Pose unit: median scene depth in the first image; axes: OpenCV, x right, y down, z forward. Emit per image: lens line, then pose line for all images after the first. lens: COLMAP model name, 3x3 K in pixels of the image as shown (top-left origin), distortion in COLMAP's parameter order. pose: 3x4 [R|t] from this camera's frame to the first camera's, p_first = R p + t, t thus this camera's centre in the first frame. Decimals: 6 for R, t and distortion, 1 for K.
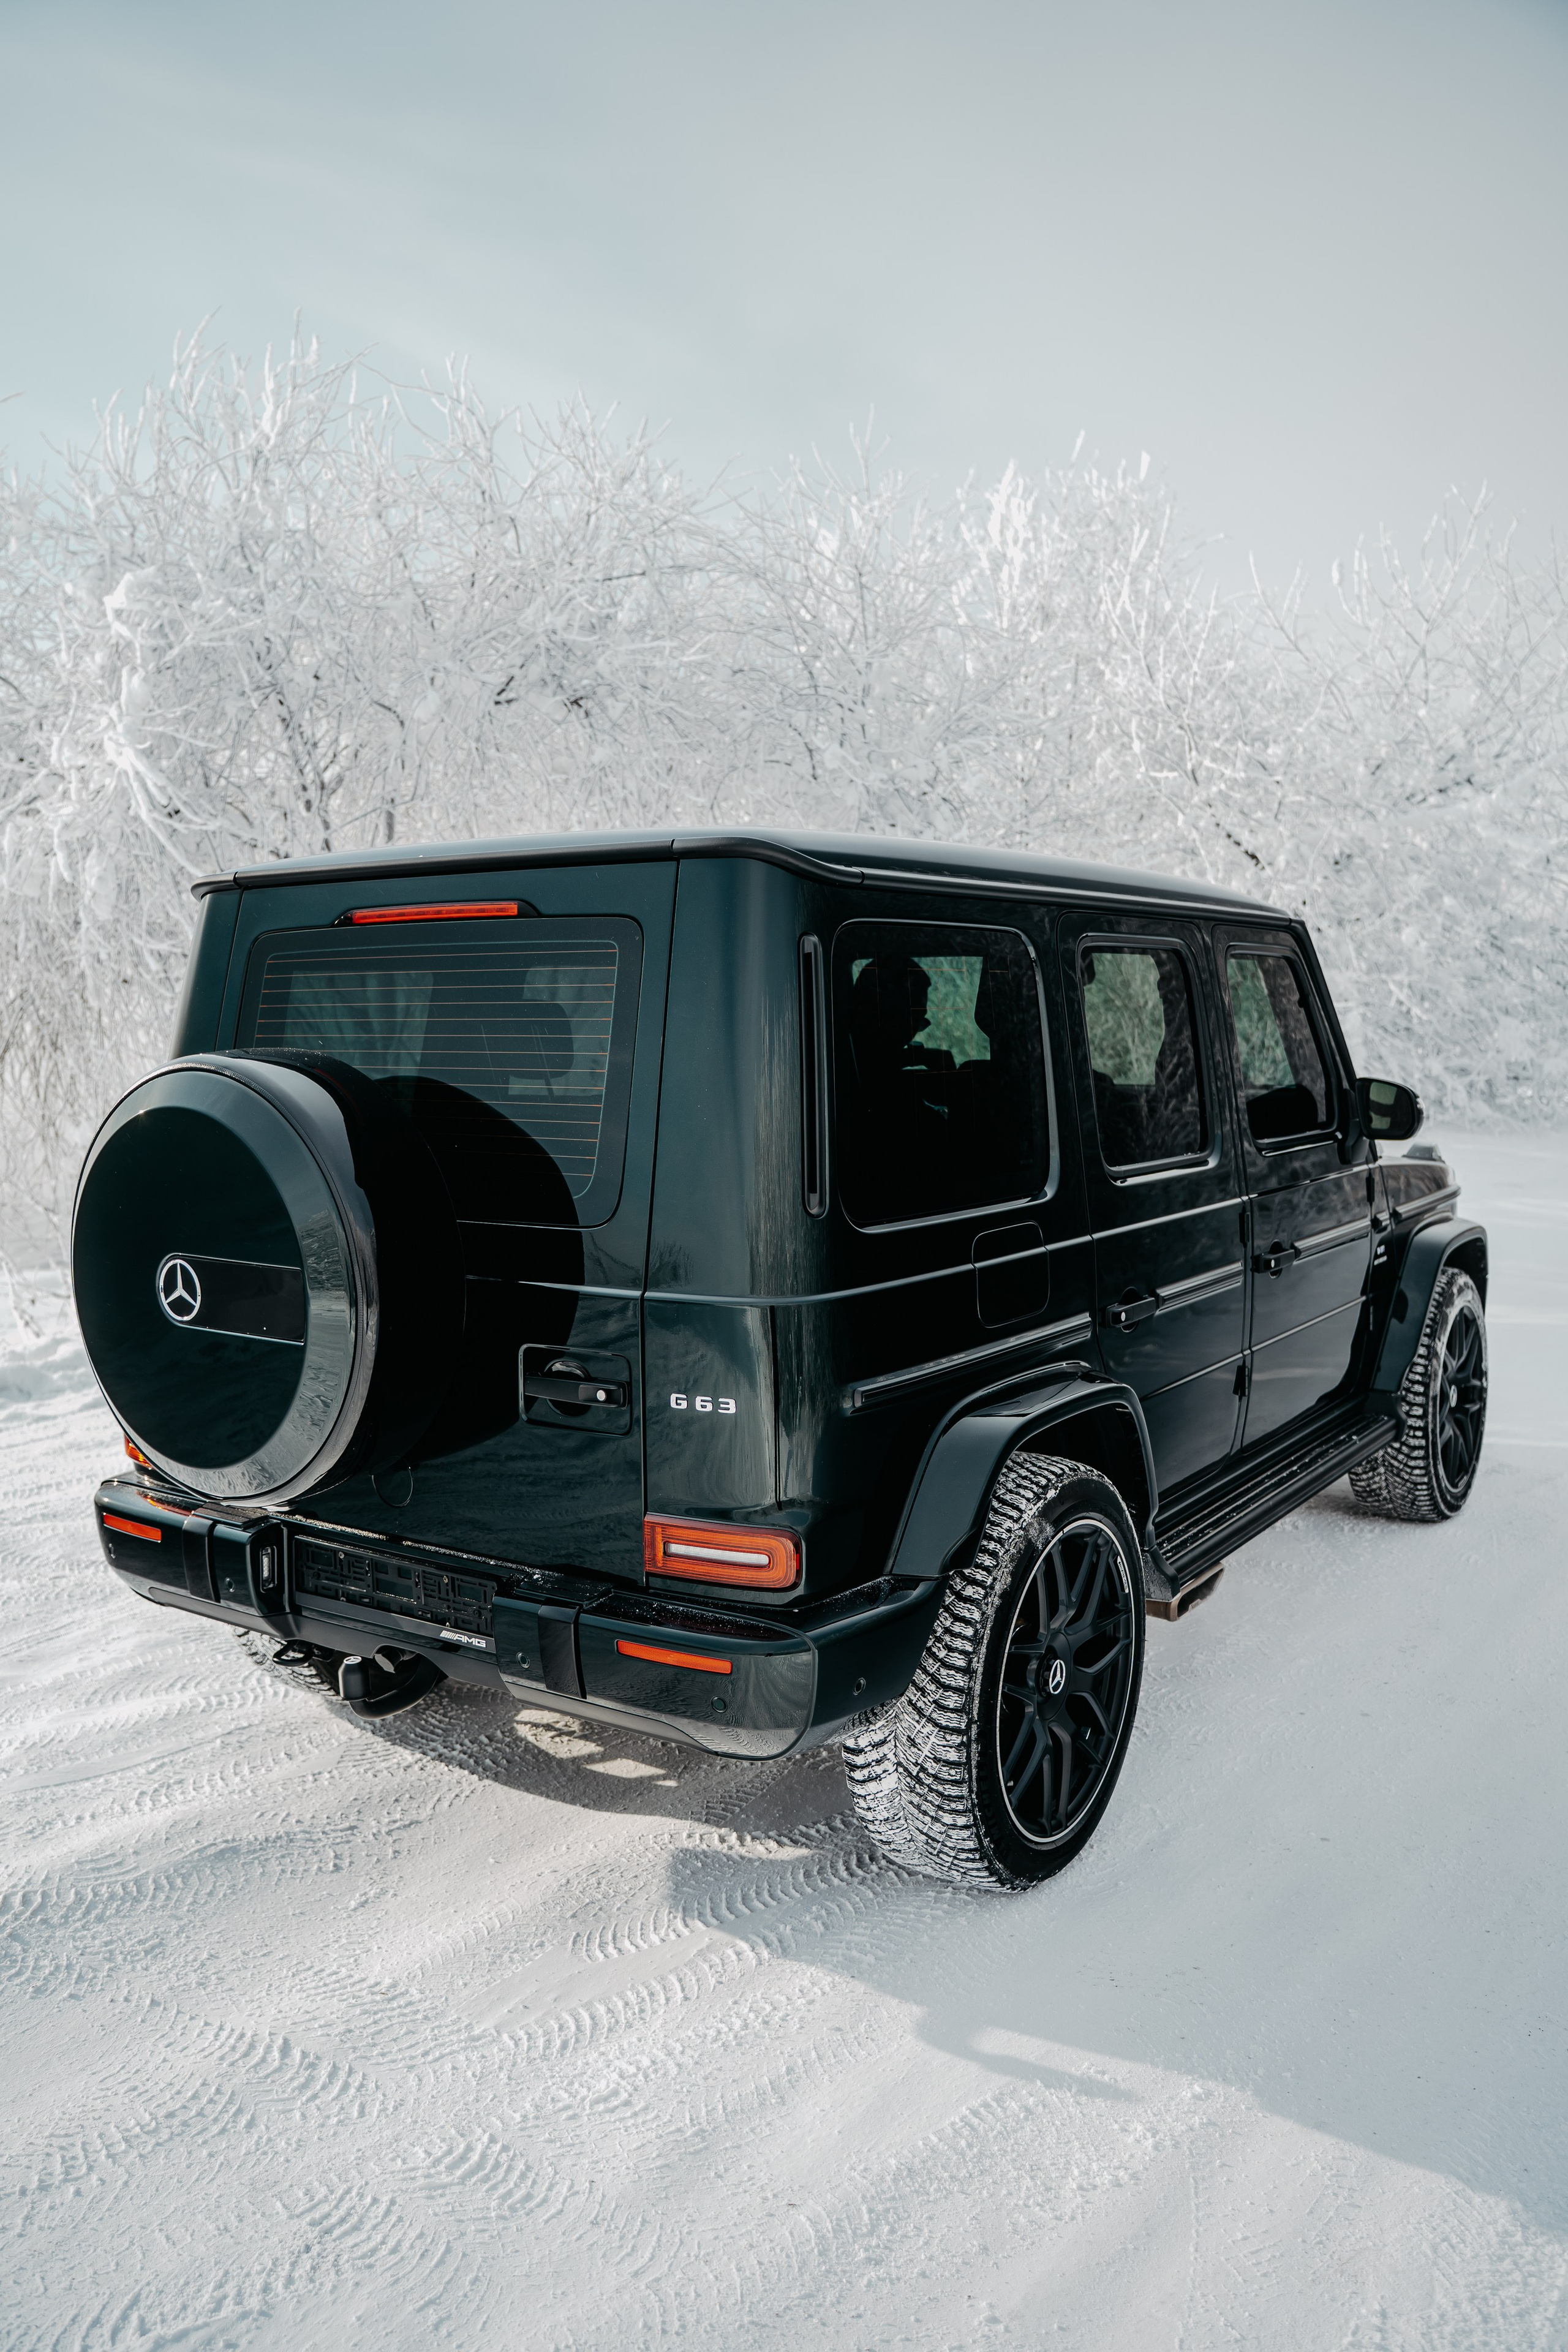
lens RADIAL K [[1934.7, 0, 784.0], [0, 1934.7, 1176.0], [0, 0, 1]] dist [-0.196013, 0.000783]
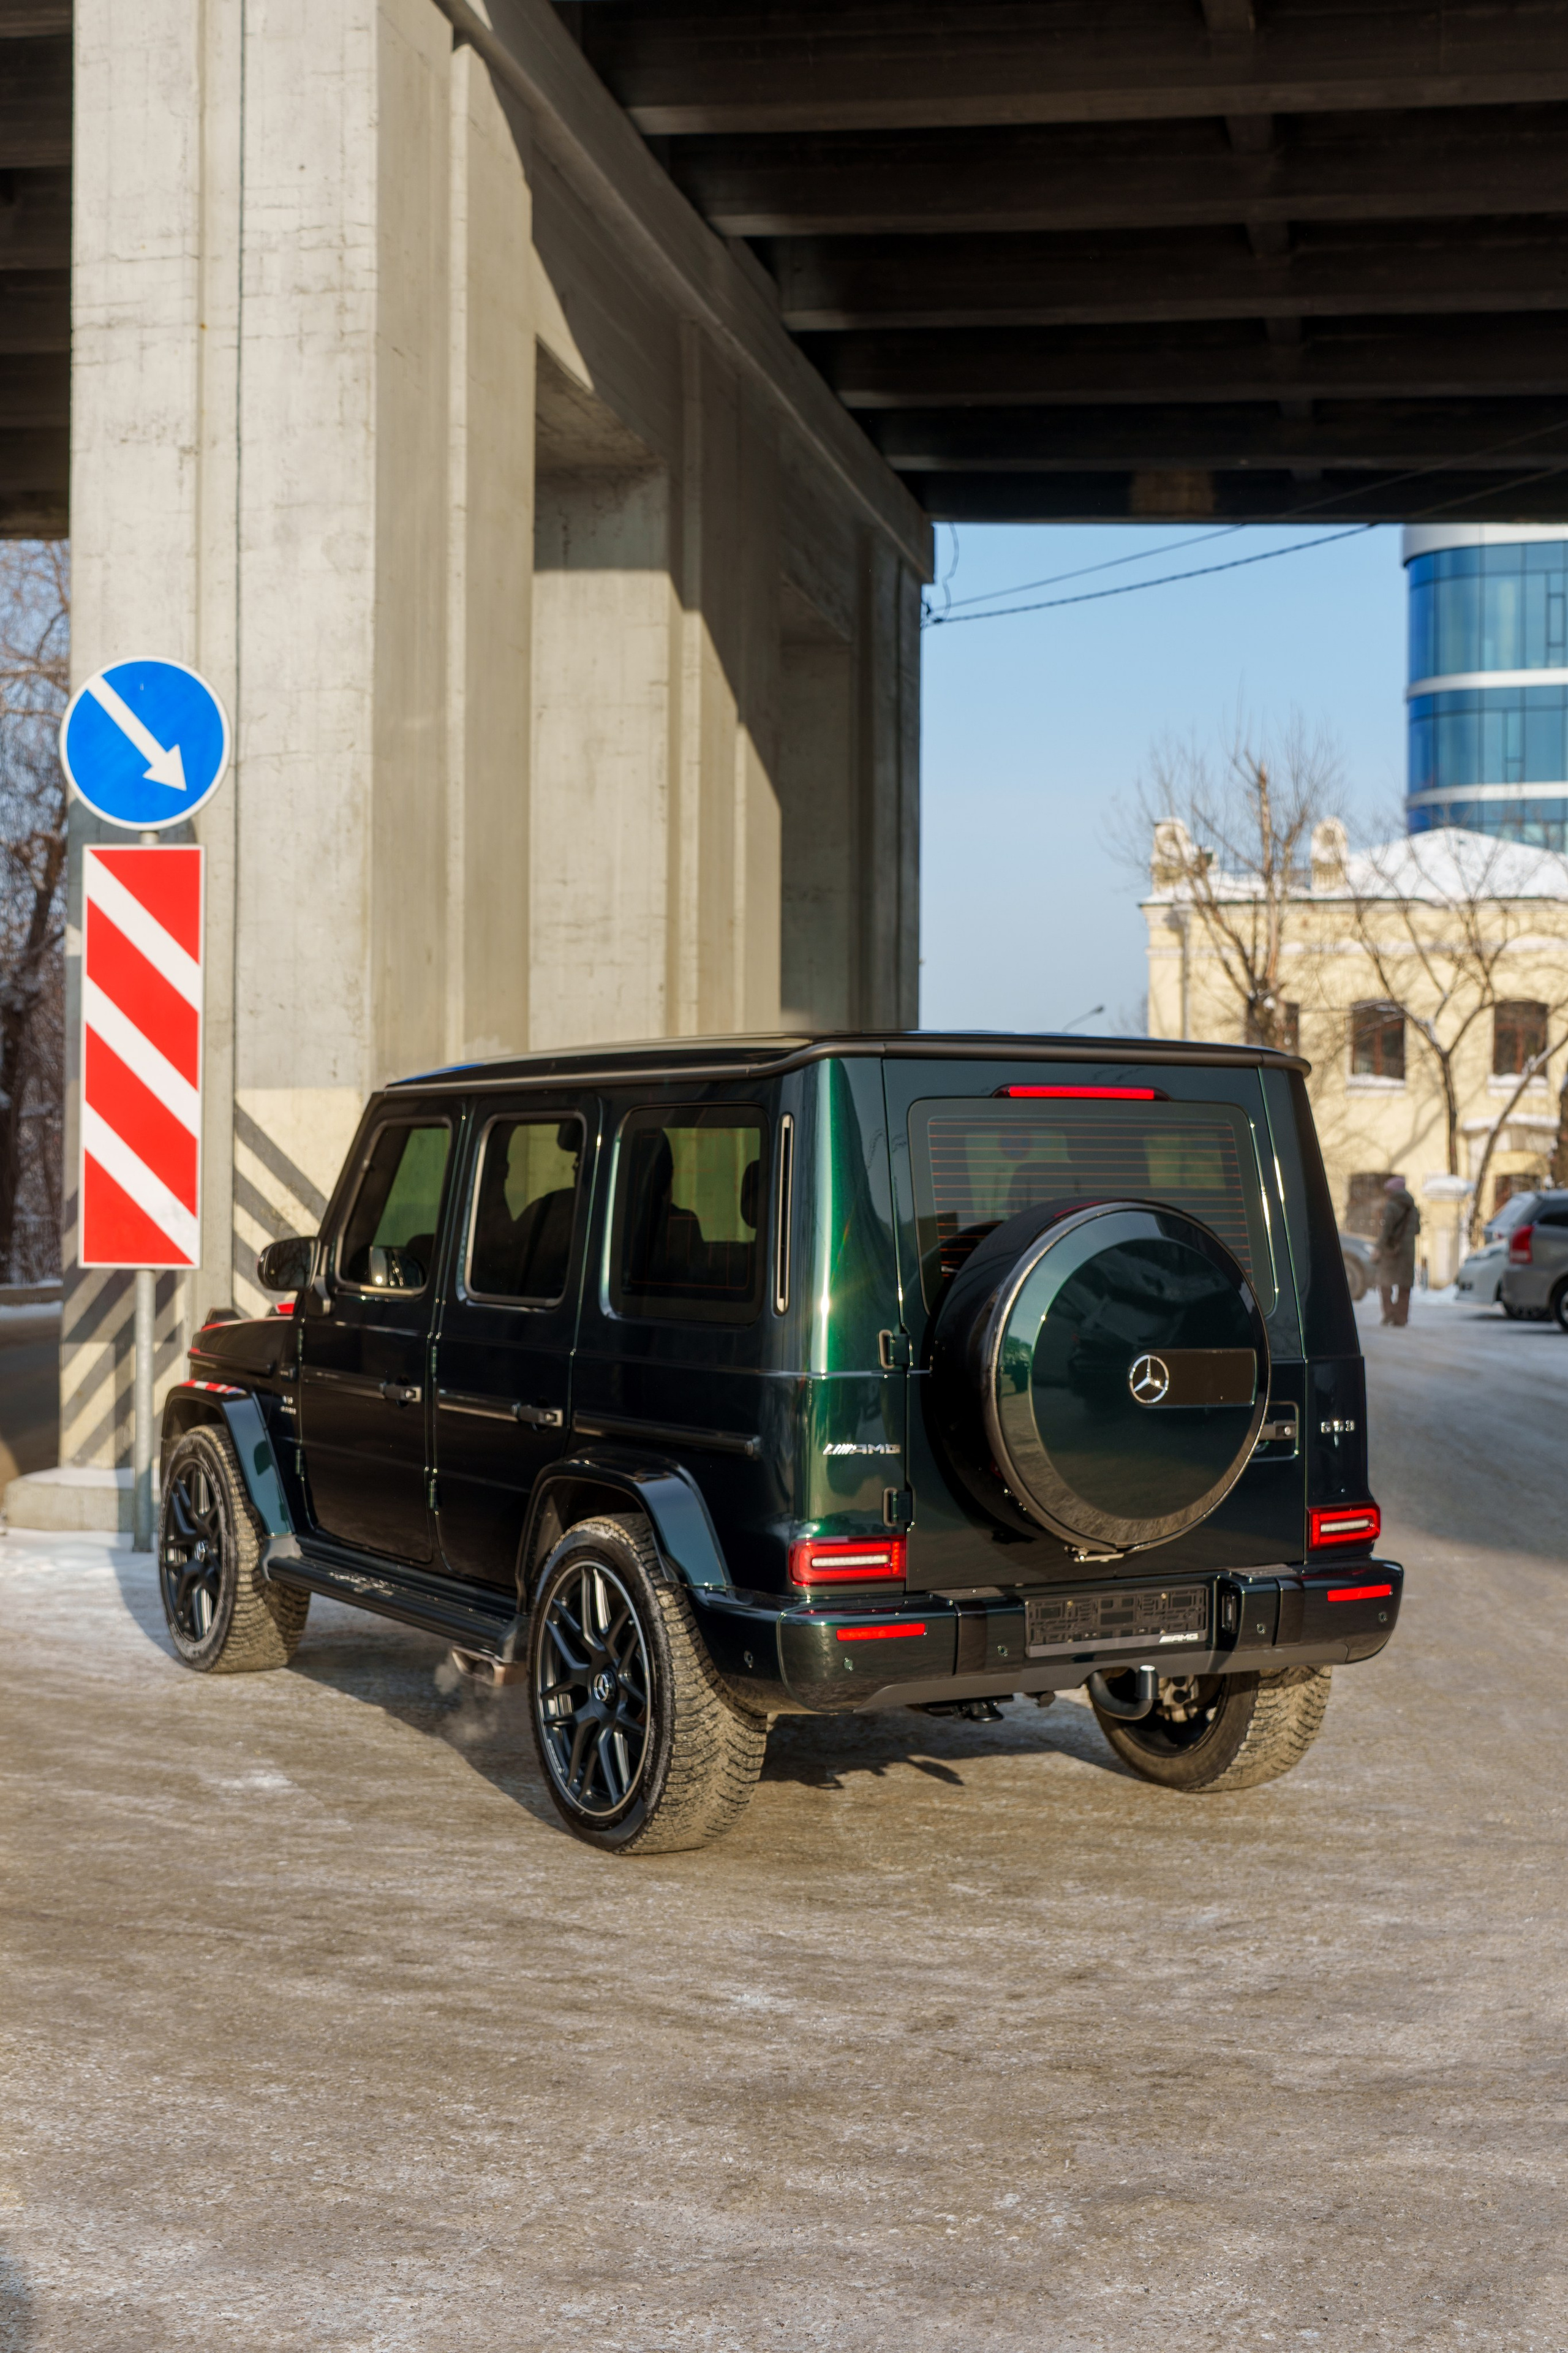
lens RADIAL K [[2956.5, 0, 784.0], [0, 2956.5, 1176.5], [0, 0, 1]] dist [0.011252, -0.009442]
pose [[0.429324, 0.015536, 0.903017, -2.230052], [0.070100, 0.996262, -0.050468, 0.006703], [-0.900426, 0.084969, 0.426630, 0.348301]]
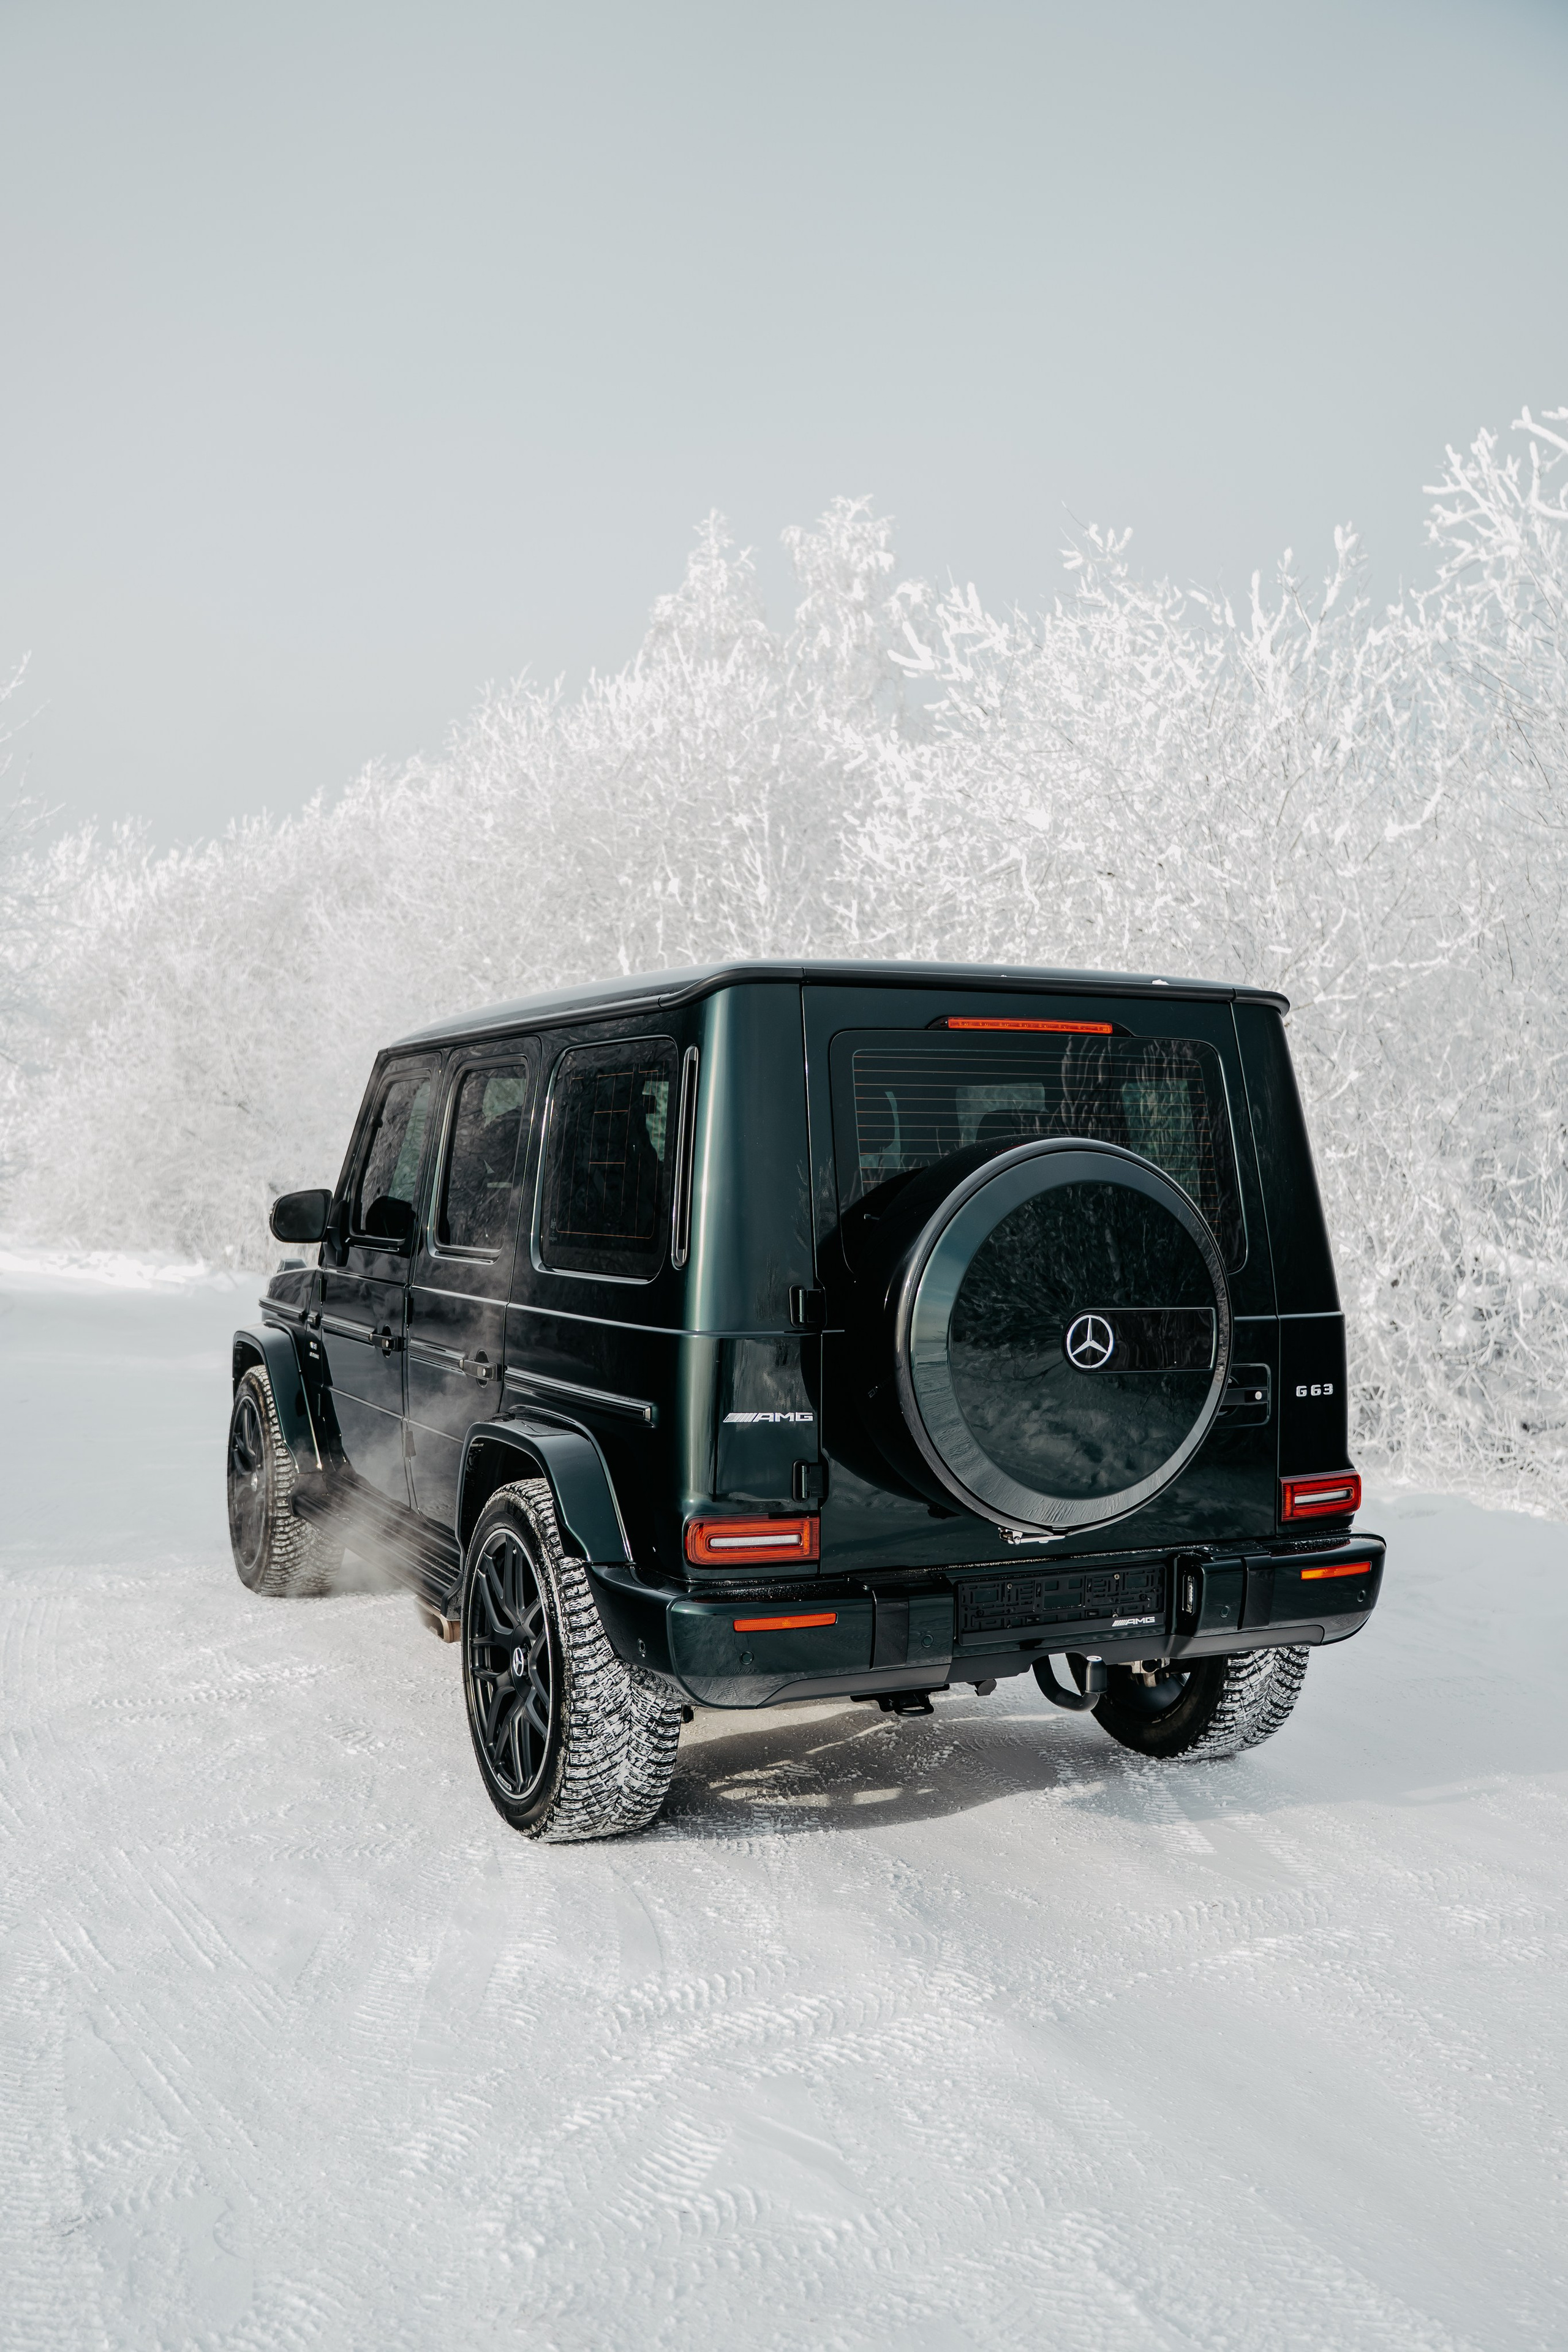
lens RADIAL K [[2118.2, 0, 784.0], [0, 2118.2, 1176.0], [0, 0, 1]] dist [-0.153257, -0.000808]
pose [[0.506374, 0.015869, 0.862168, -1.484841], [0.061706, 0.996601, -0.054585, 0.018984], [-0.860104, 0.080841, 0.503673, 0.510456]]
